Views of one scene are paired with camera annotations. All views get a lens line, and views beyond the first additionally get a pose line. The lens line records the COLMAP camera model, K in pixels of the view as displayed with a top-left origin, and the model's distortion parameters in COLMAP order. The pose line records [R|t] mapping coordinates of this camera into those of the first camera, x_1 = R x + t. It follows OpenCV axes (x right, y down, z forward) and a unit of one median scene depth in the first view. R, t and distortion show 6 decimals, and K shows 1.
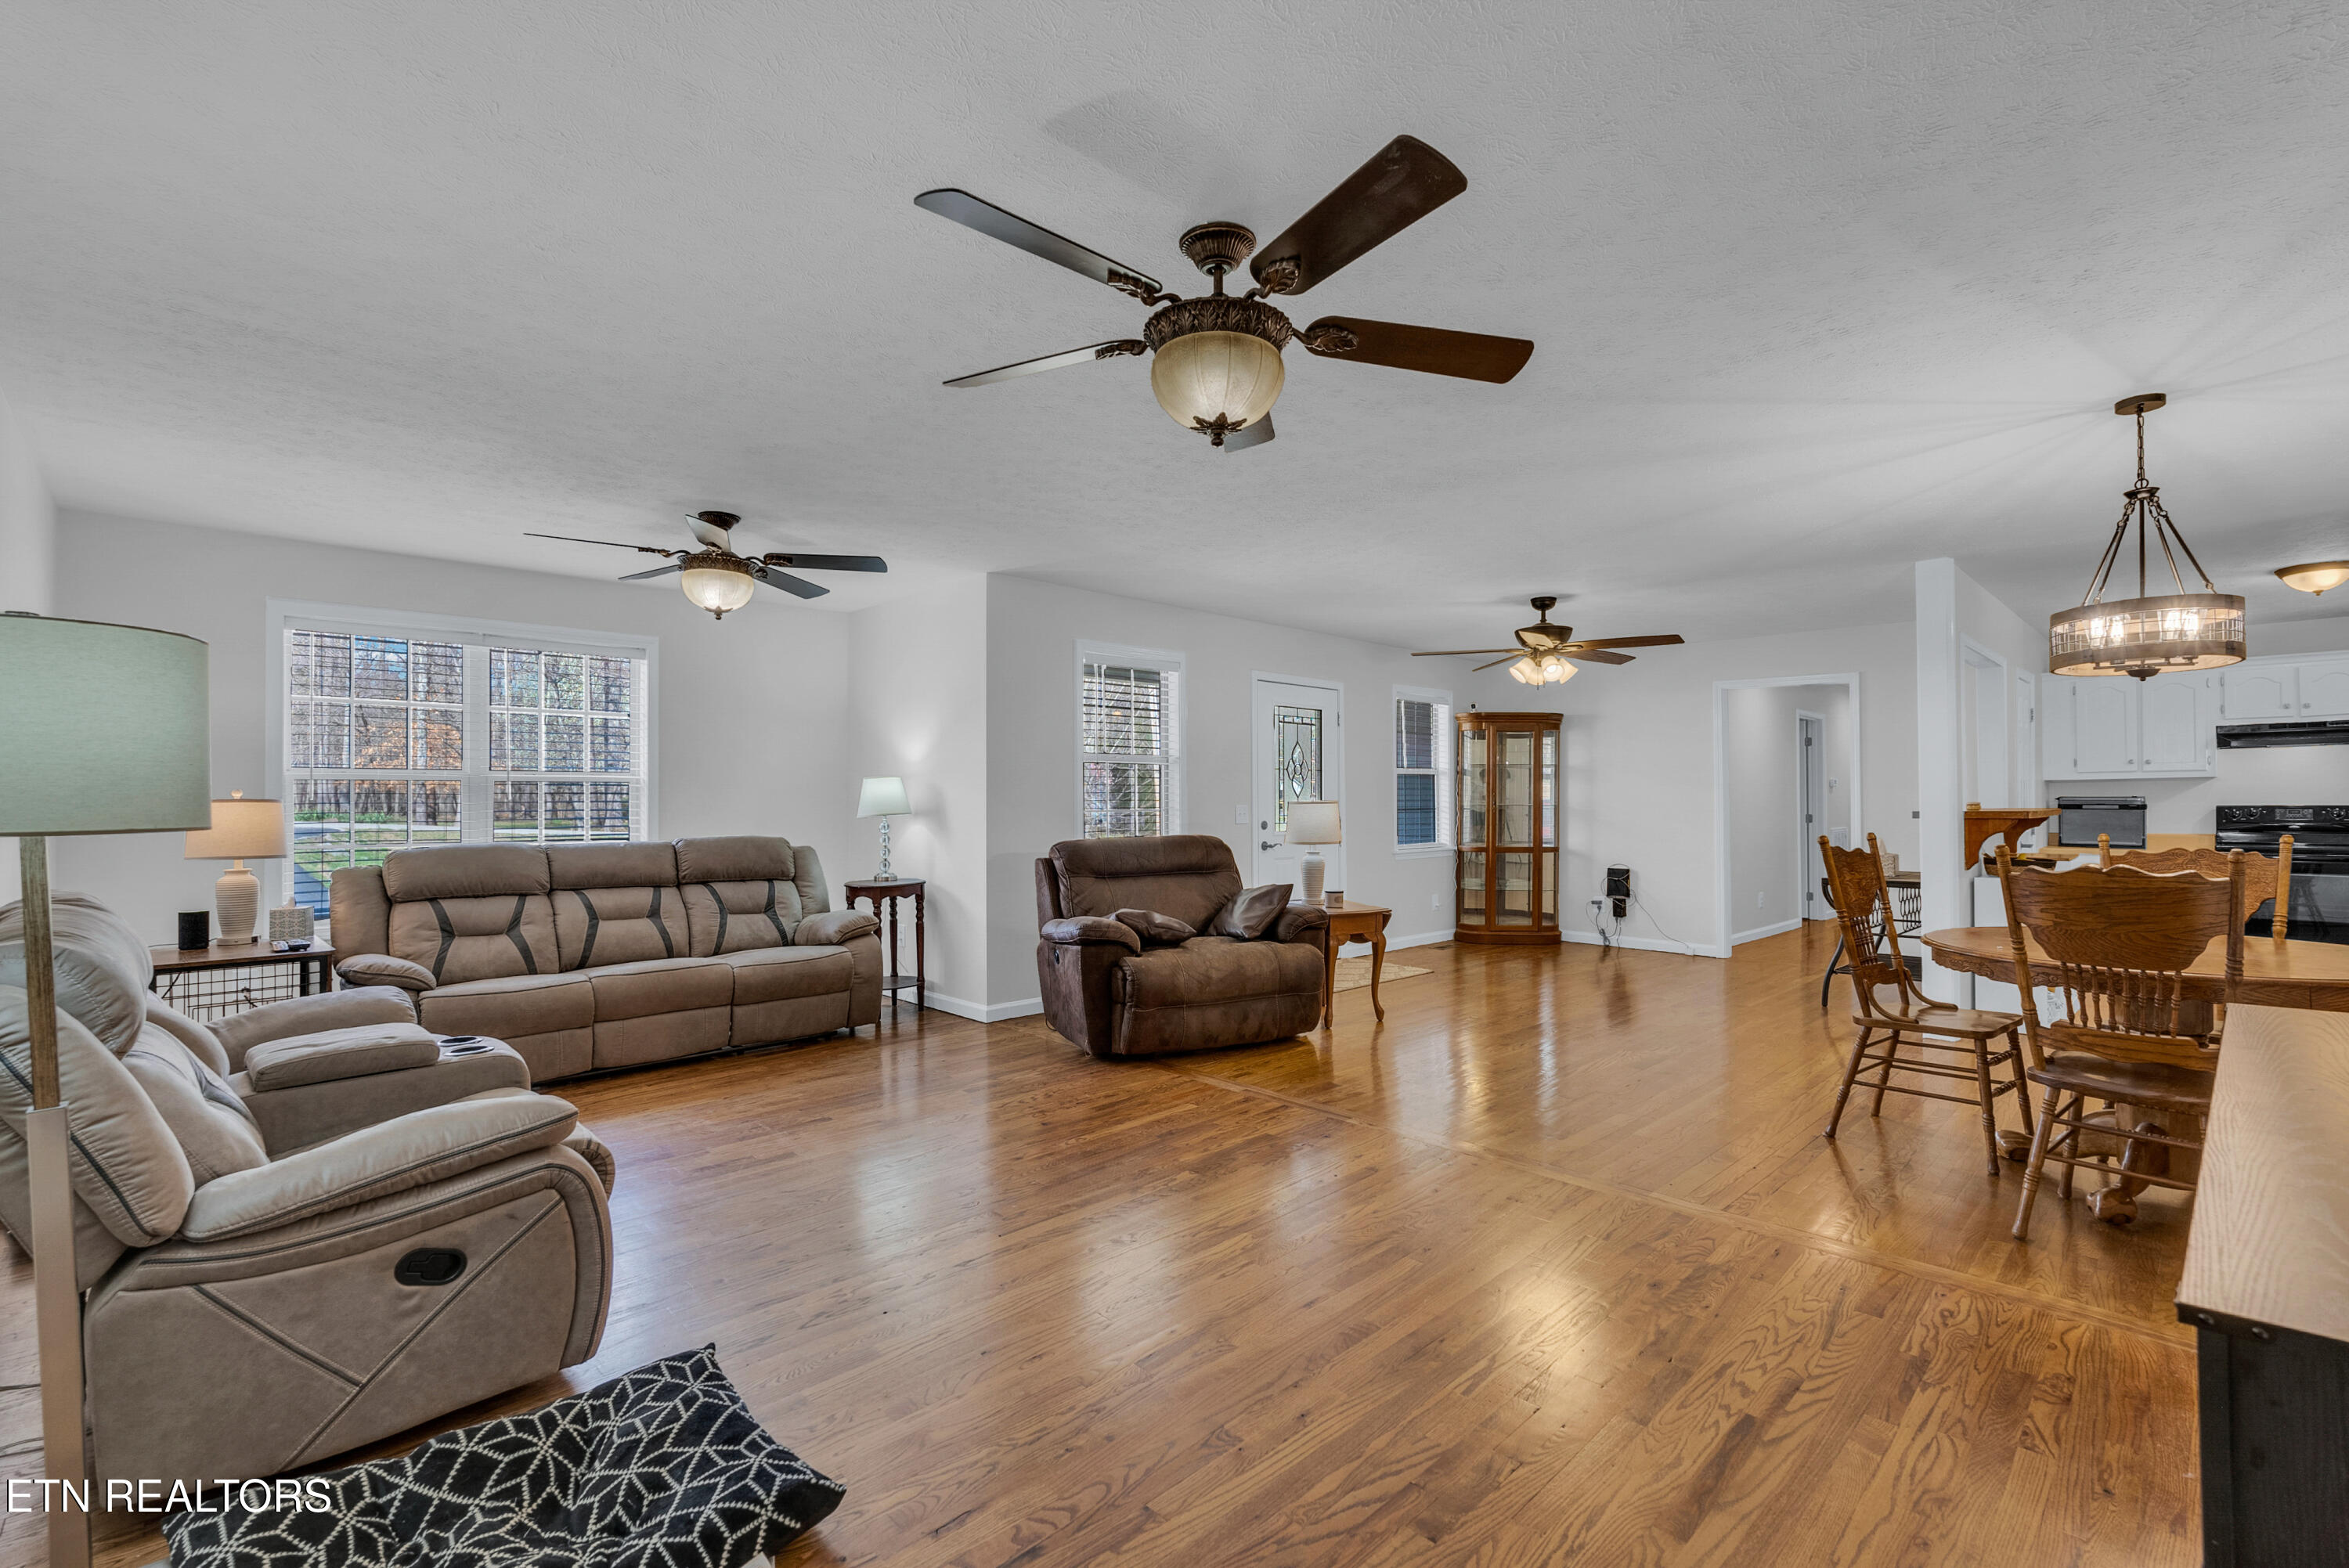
lens RADIAL K [[1027.1, 0, 1201.9], [0, 1027.1, 794.1], [0, 0, 1]] dist [-0.006726, 0.000947]
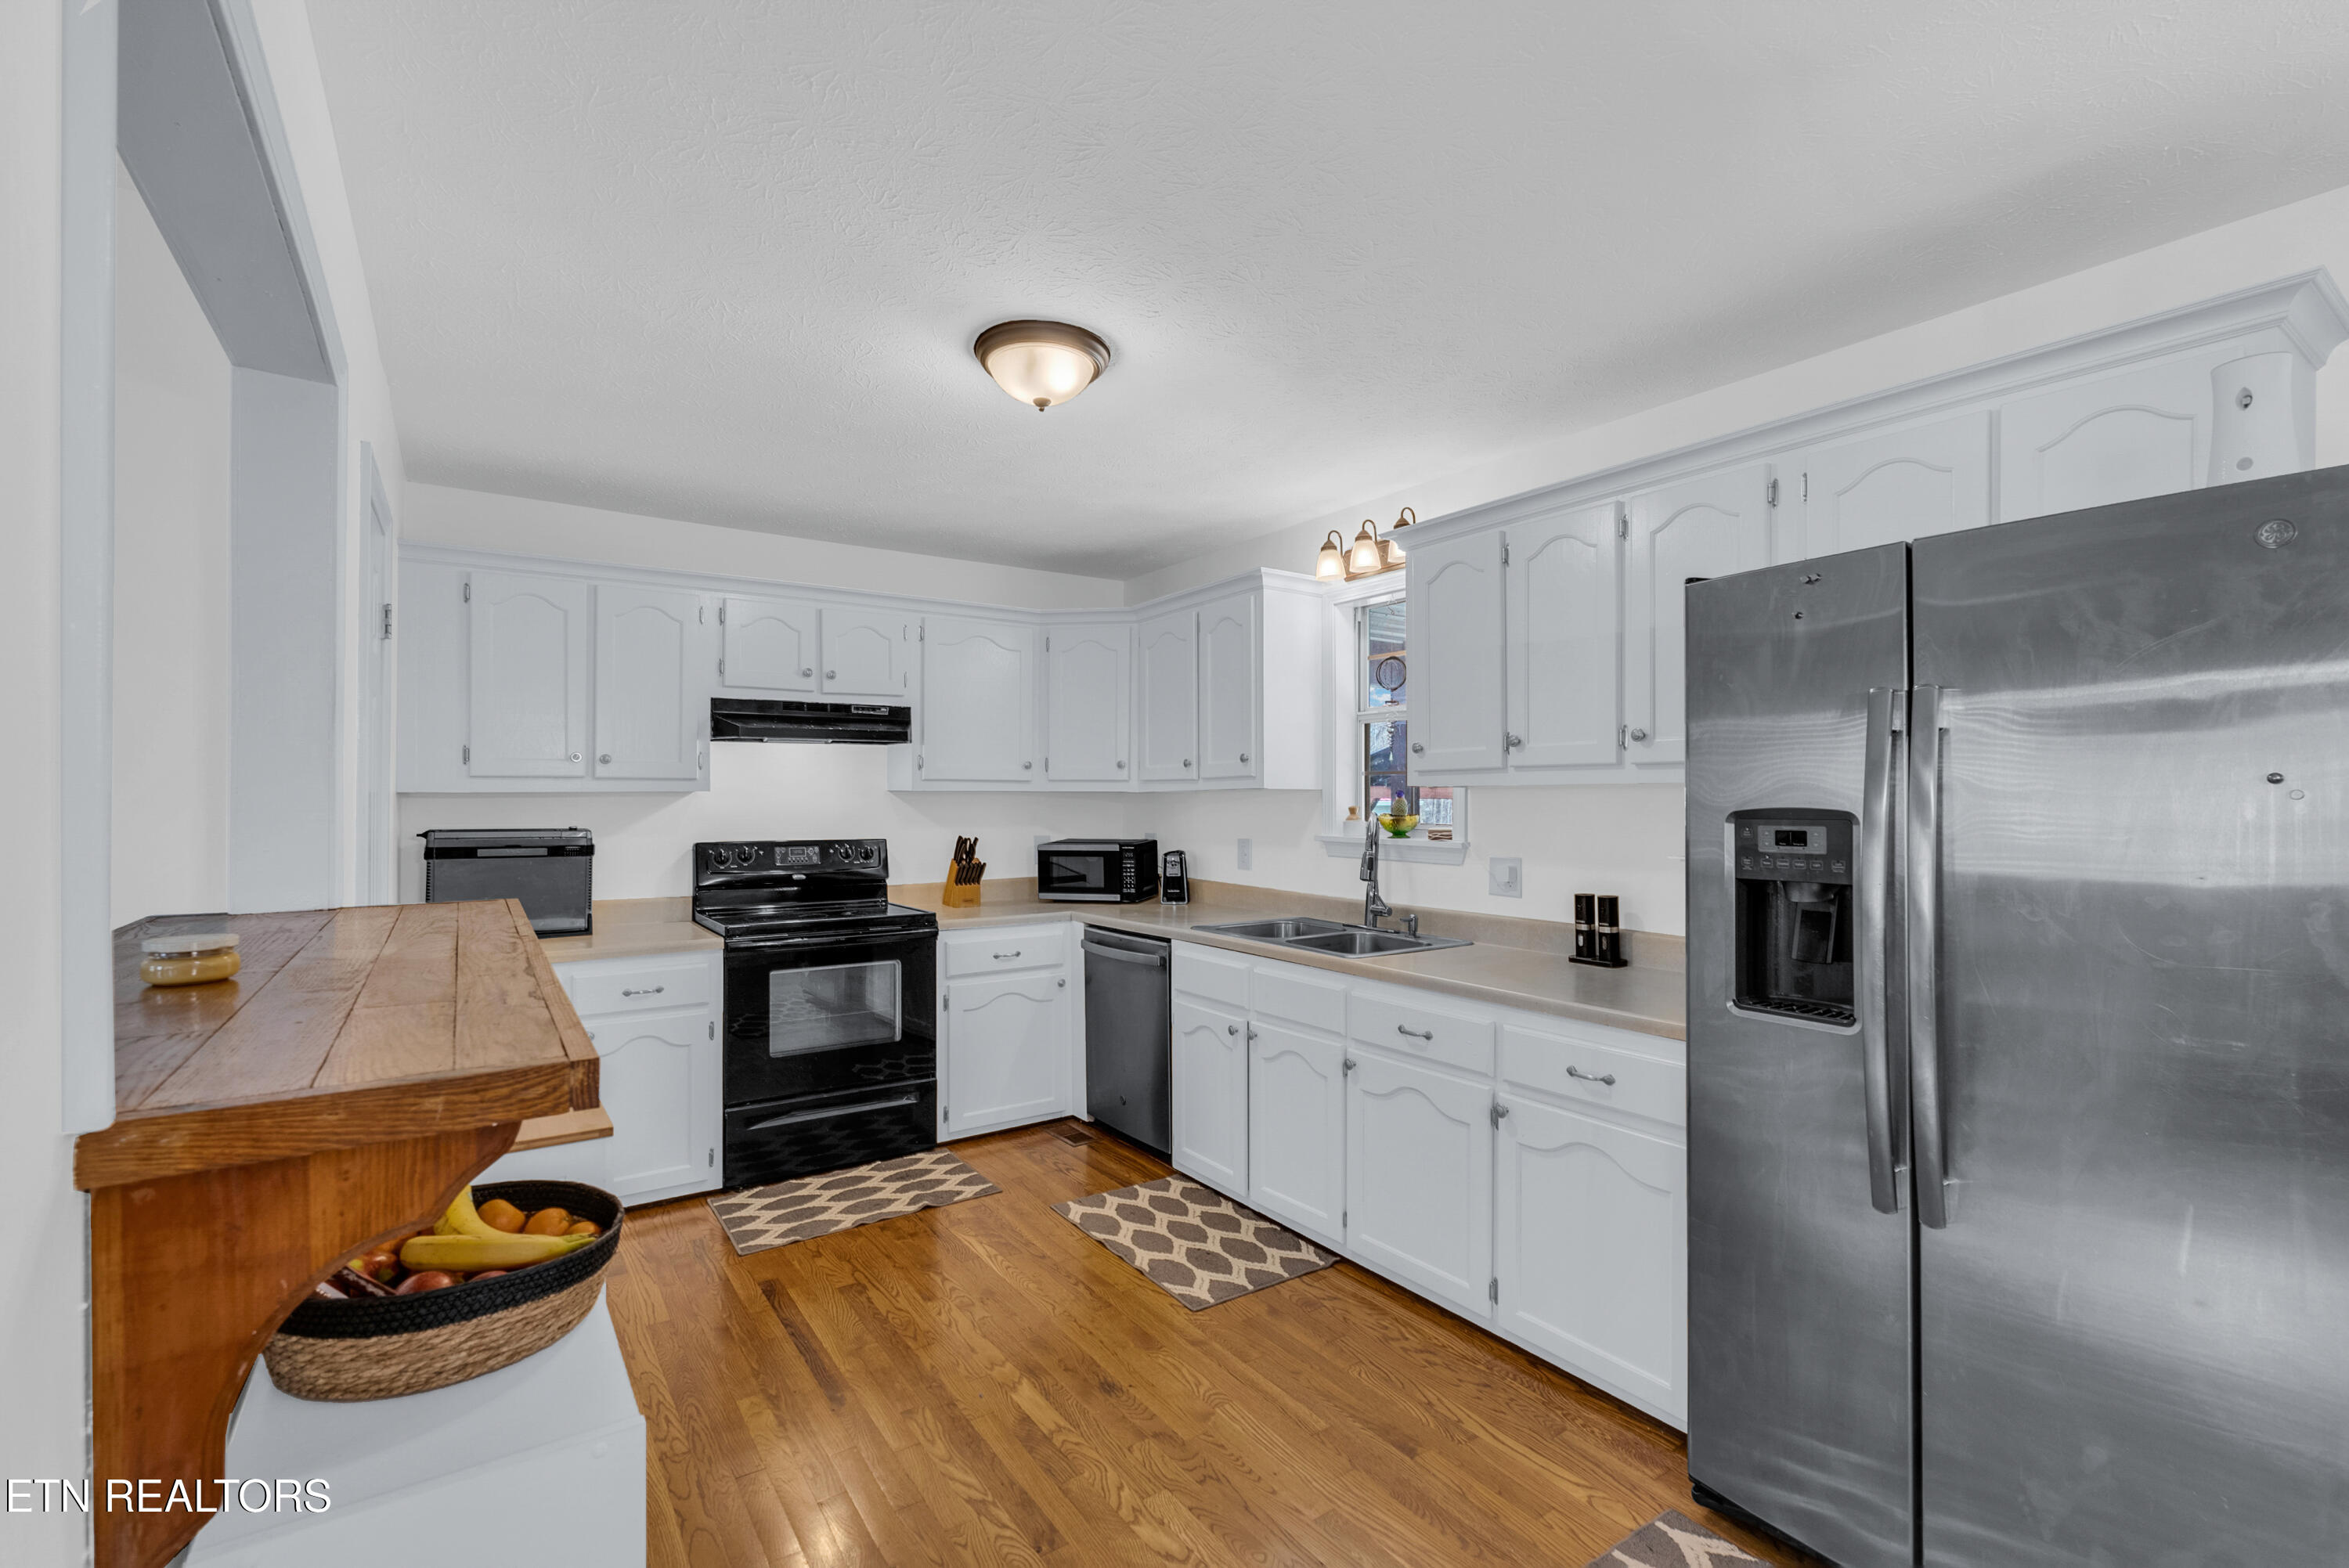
lens RADIAL K [[1027.1, 0, 1190.2], [0, 1027.1, 792.4], [0, 0, 1]] dist [-0.006726, 0.000947]
pose [[0.165092, 0.008900, 0.986238, 0.724107], [-0.011488, 0.999909, -0.007101, -0.022692], [-0.986211, -0.010157, 0.165179, 0.953023]]
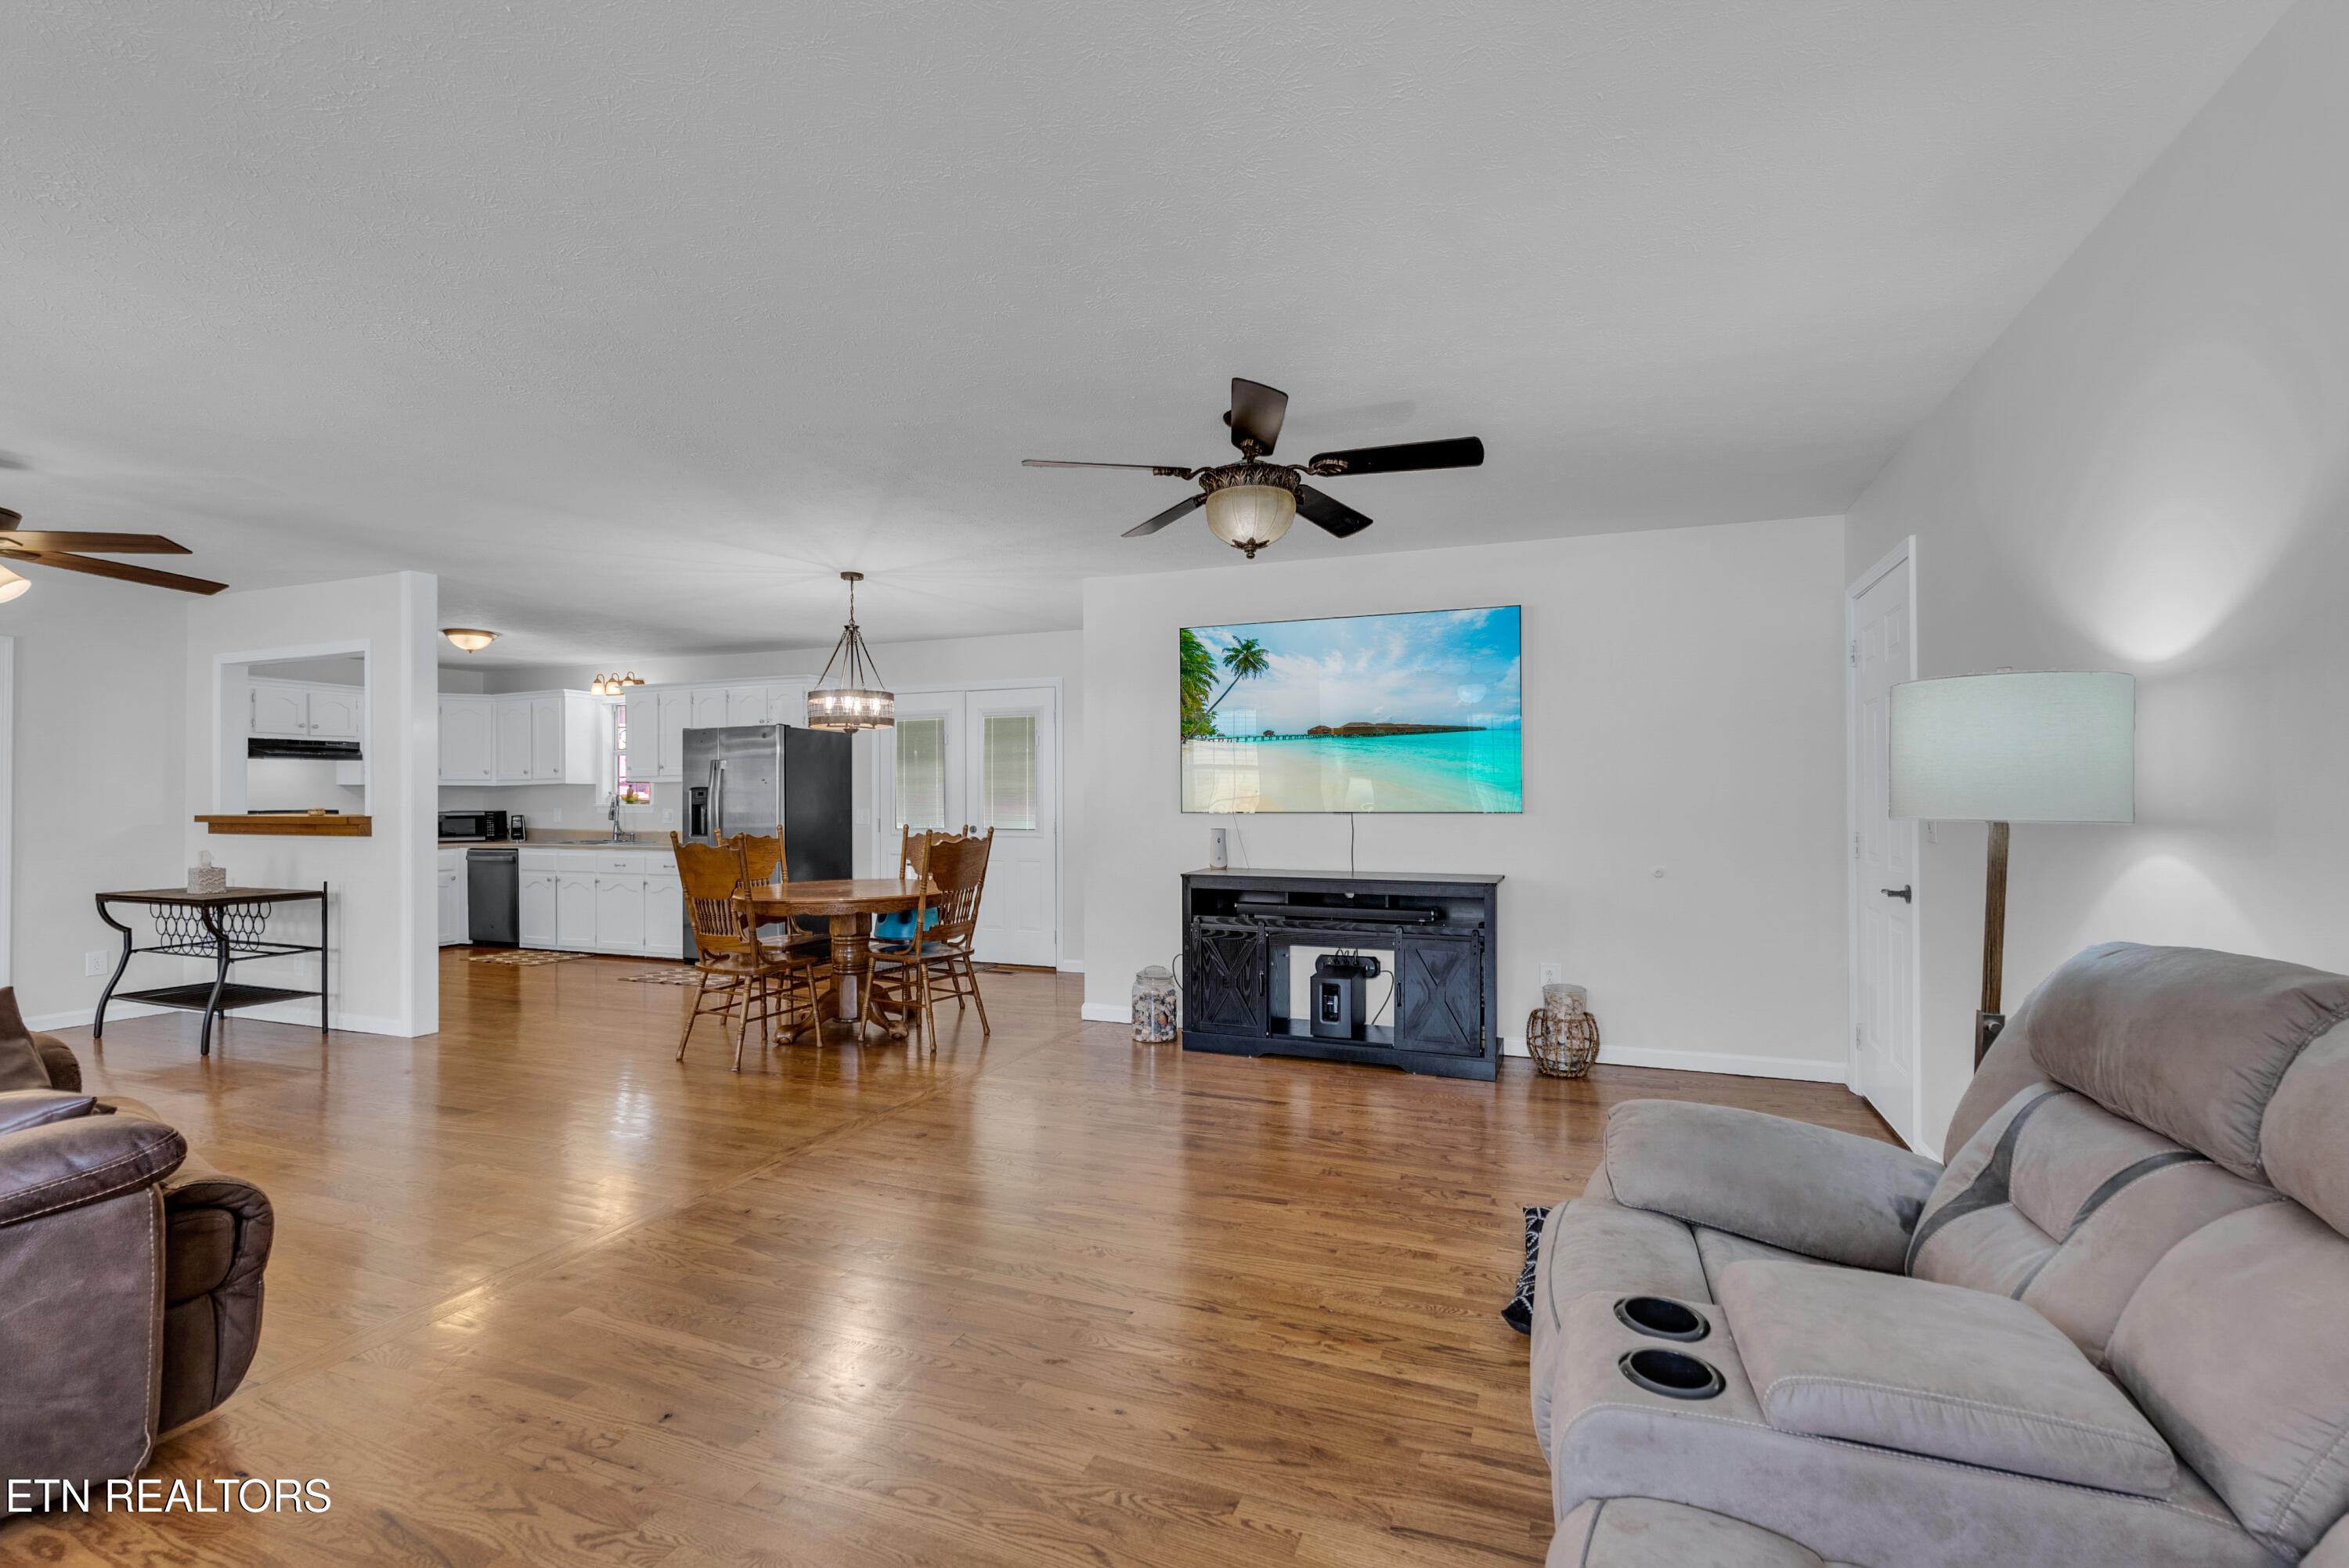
lens RADIAL K [[1027.1, 0, 1184.2], [0, 1027.1, 793.4], [0, 0, 1]] dist [-0.006726, 0.000947]
pose [[-0.403720, 0.011205, 0.914814, -0.578308], [-0.002573, 0.999907, -0.013383, 0.006813], [-0.914879, -0.007757, -0.403653, 0.759719]]
